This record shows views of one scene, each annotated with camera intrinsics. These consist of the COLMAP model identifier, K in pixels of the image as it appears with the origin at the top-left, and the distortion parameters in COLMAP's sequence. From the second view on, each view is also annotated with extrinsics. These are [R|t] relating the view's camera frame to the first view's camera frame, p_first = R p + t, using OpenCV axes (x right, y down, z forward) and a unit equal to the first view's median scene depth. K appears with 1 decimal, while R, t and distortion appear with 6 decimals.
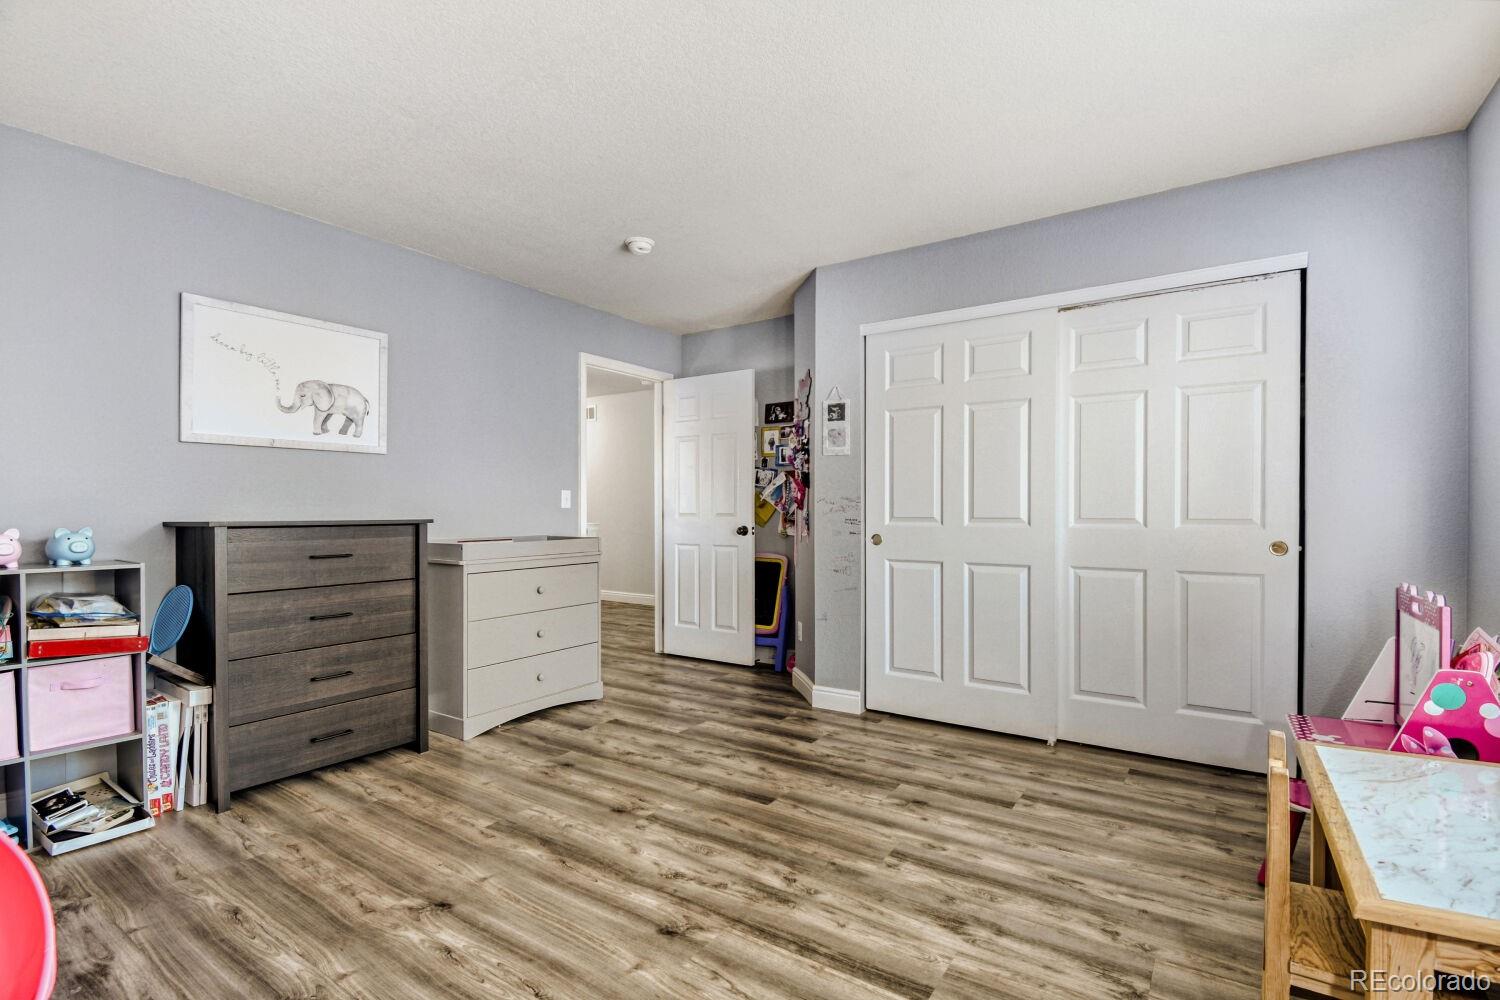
lens RADIAL K [[671.5, 0, 754.6], [0, 671.5, 511.8], [0, 0, 1]] dist [0.011649, -0.020676]
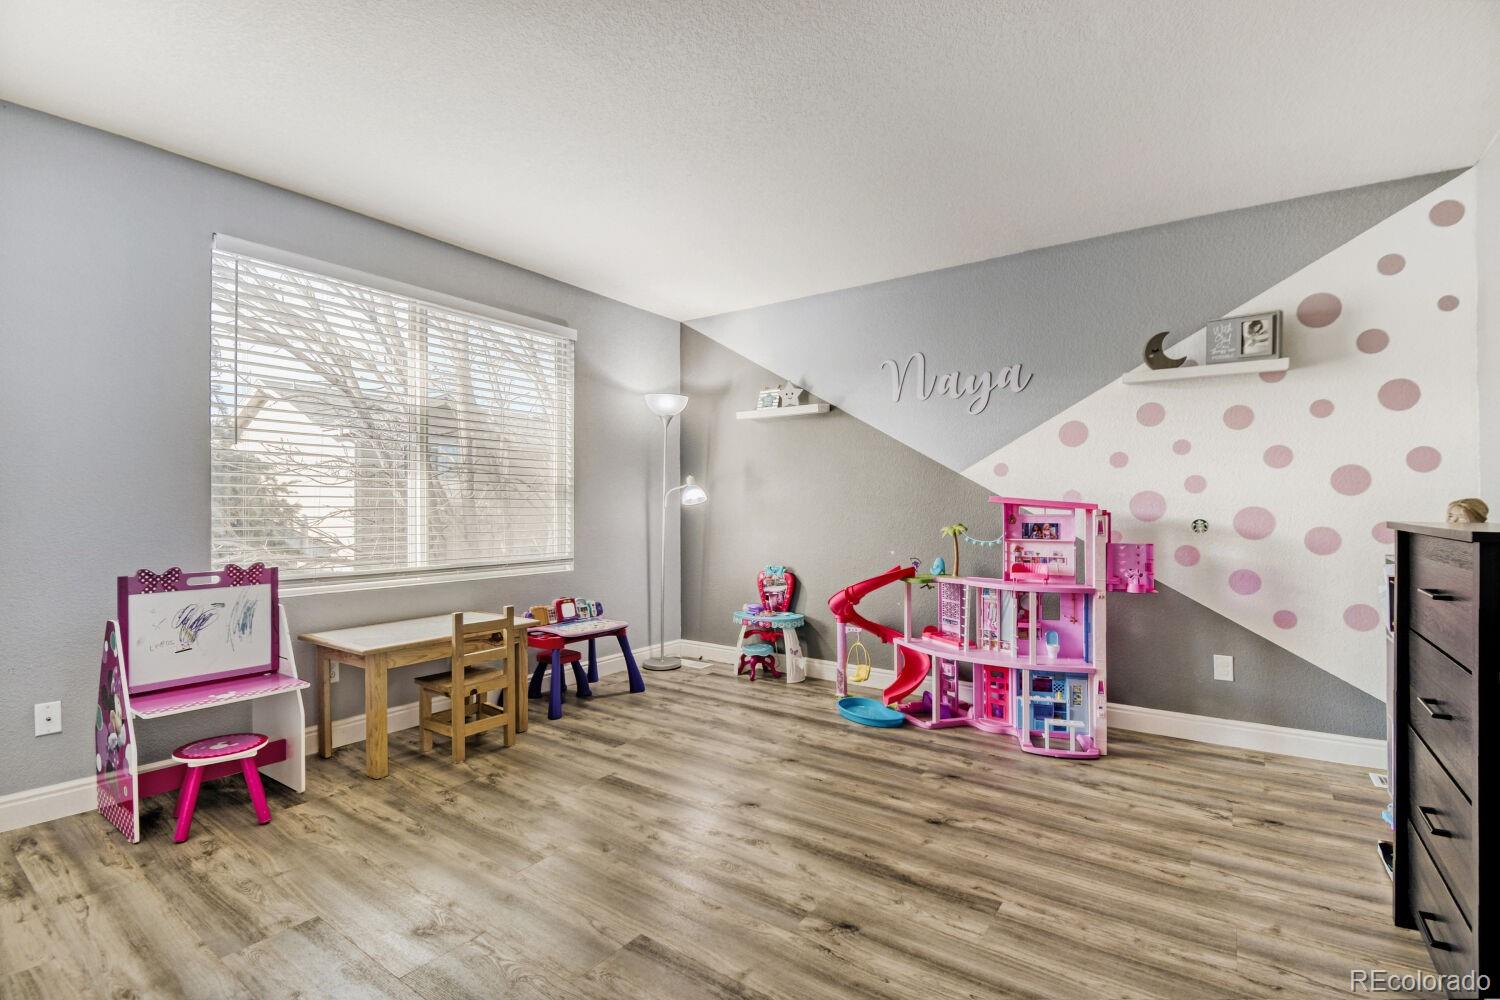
lens RADIAL K [[671.5, 0, 754.6], [0, 671.5, 511.8], [0, 0, 1]] dist [0.011649, -0.020676]
pose [[-0.999746, 0.006061, 0.021724, -0.136517], [0.006166, 0.999969, 0.004802, -0.005401], [-0.021694, 0.004935, -0.999752, 1.977316]]
